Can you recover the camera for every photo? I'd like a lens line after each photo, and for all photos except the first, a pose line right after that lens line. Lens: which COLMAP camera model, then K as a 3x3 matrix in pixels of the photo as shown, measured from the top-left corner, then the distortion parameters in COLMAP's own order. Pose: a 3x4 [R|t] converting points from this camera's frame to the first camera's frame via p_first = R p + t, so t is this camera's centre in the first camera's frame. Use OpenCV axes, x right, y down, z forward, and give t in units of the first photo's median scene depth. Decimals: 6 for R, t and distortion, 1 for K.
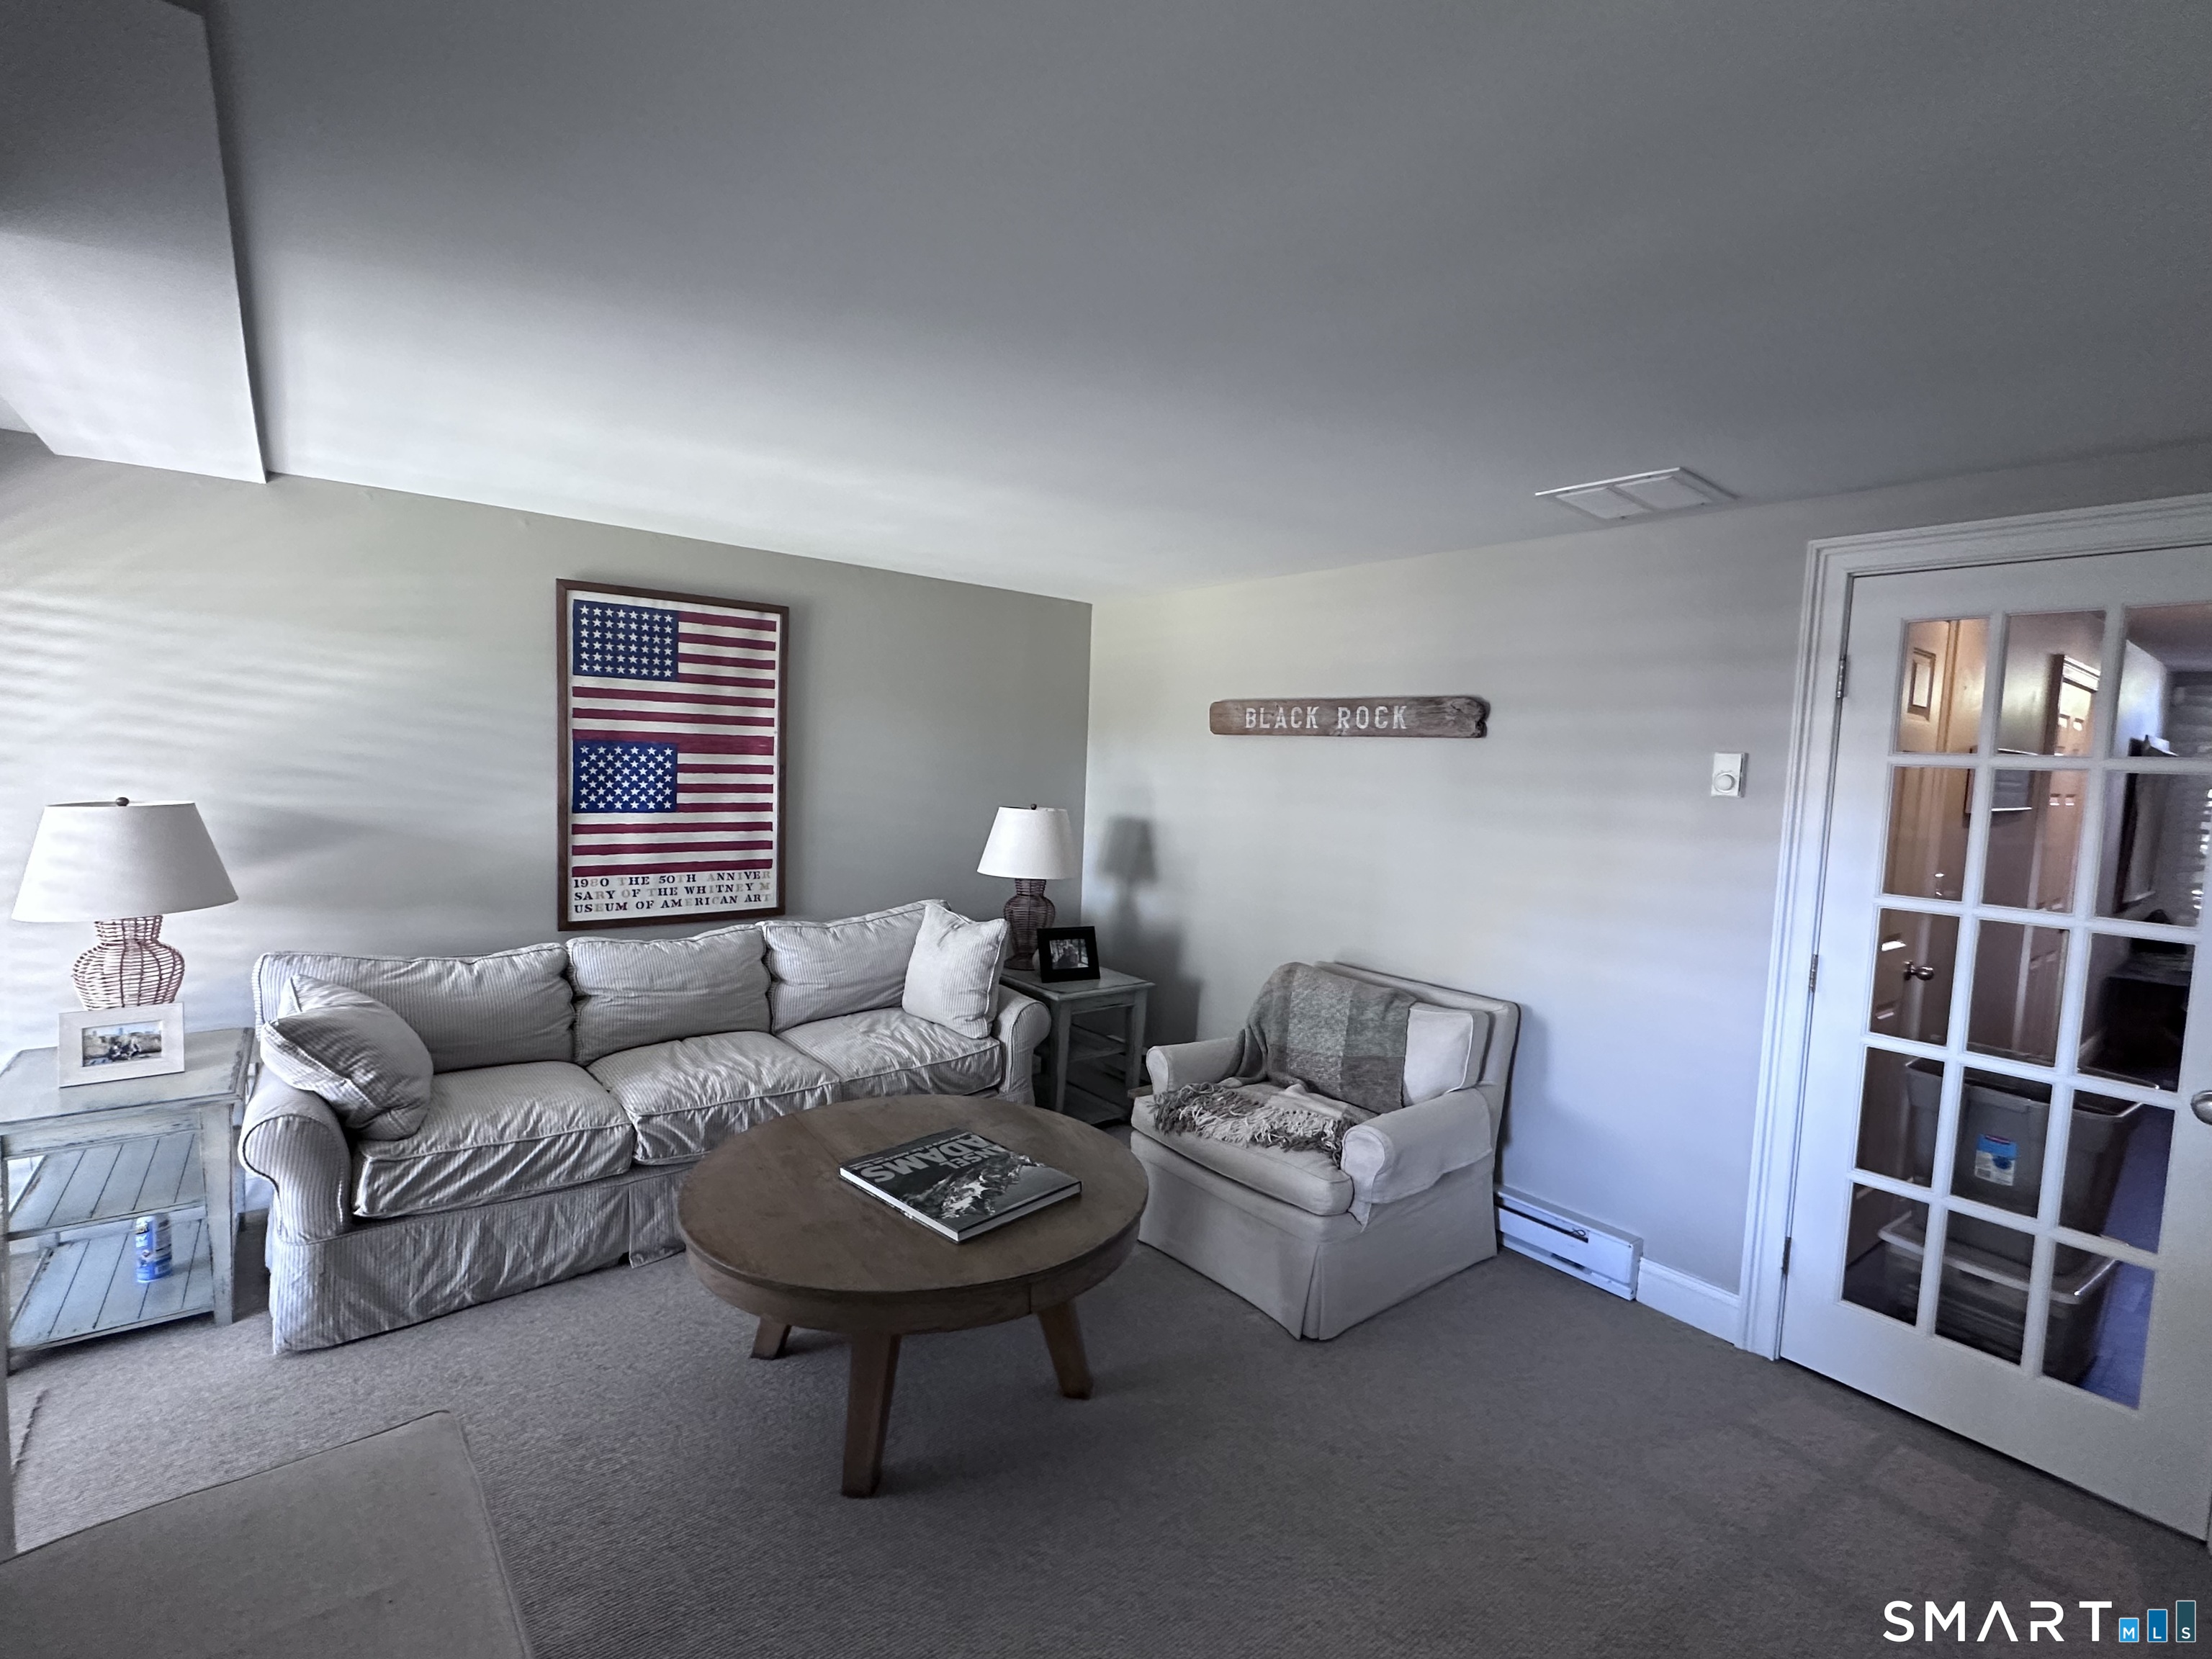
lens RADIAL K [[995.9, 0, 1107.8], [0, 995.9, 821.3], [0, 0, 1]] dist [-0.002001, -0.000396]
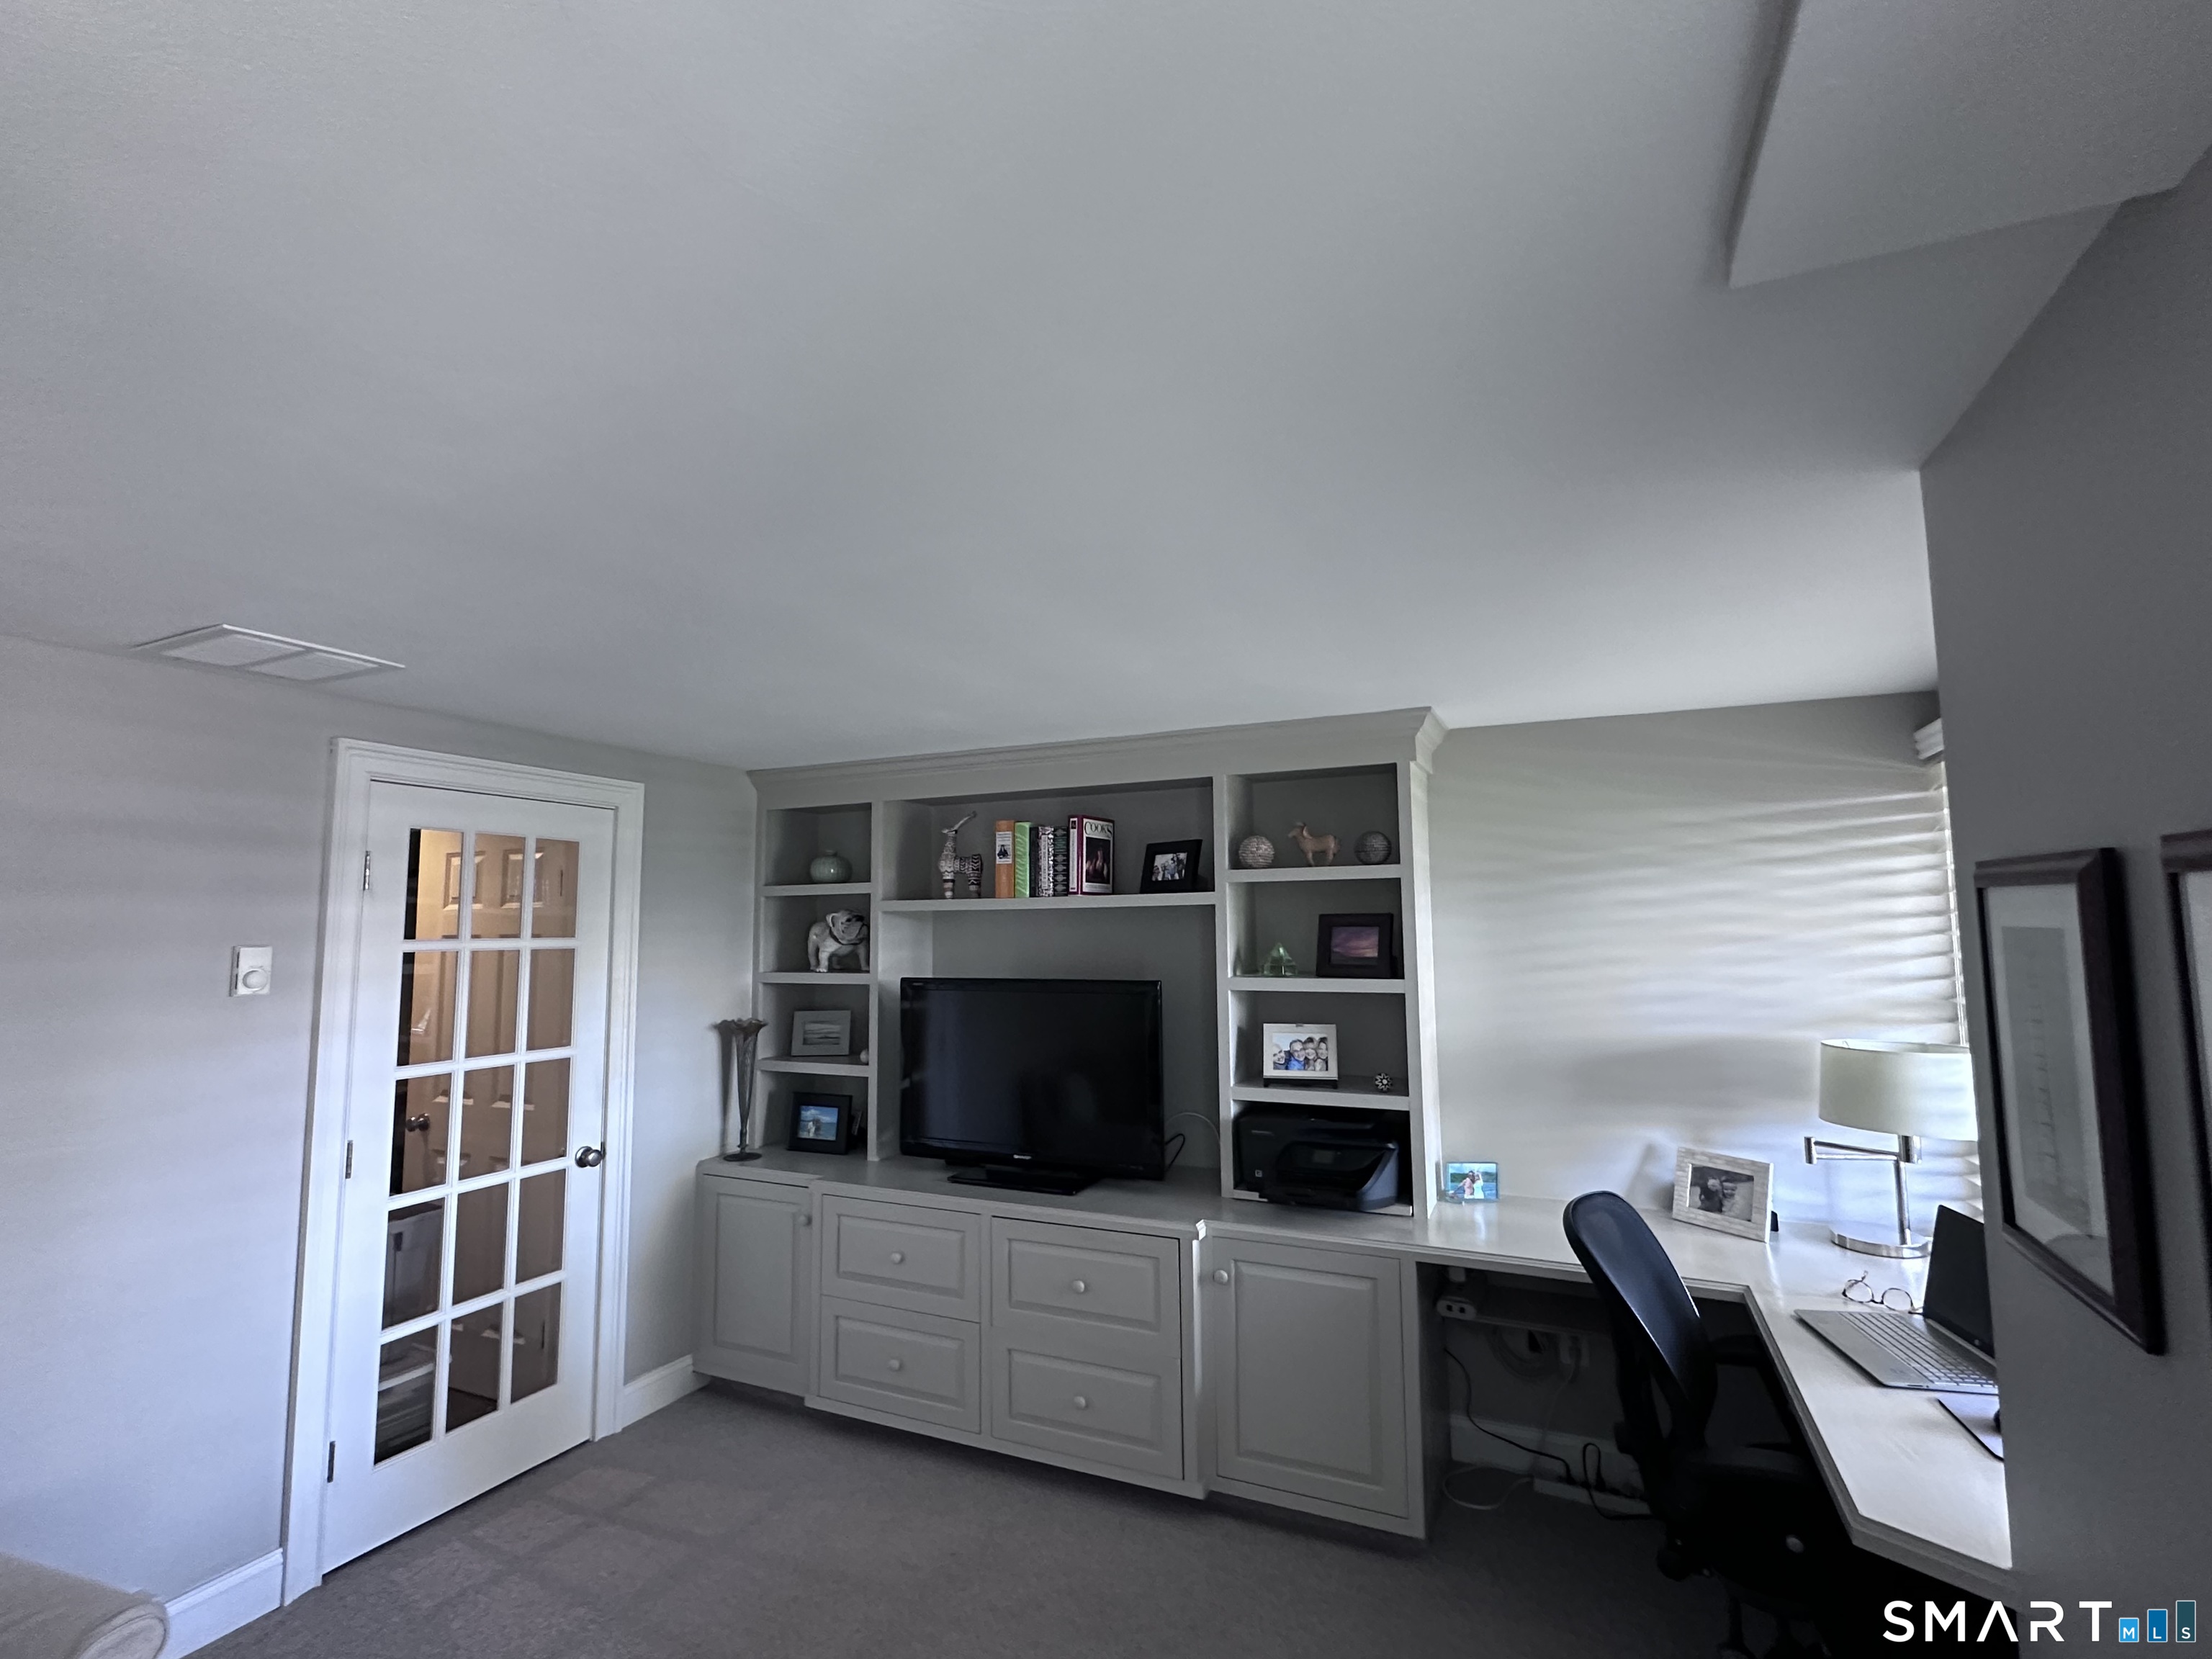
lens RADIAL K [[995.9, 0, 1109.1], [0, 995.9, 835.7], [0, 0, 1]] dist [-0.002001, -0.000396]
pose [[-0.427016, 0.055288, 0.902552, -0.516973], [0.066035, 0.997371, -0.029854, -0.088171], [-0.901830, 0.046853, -0.429544, 0.654187]]
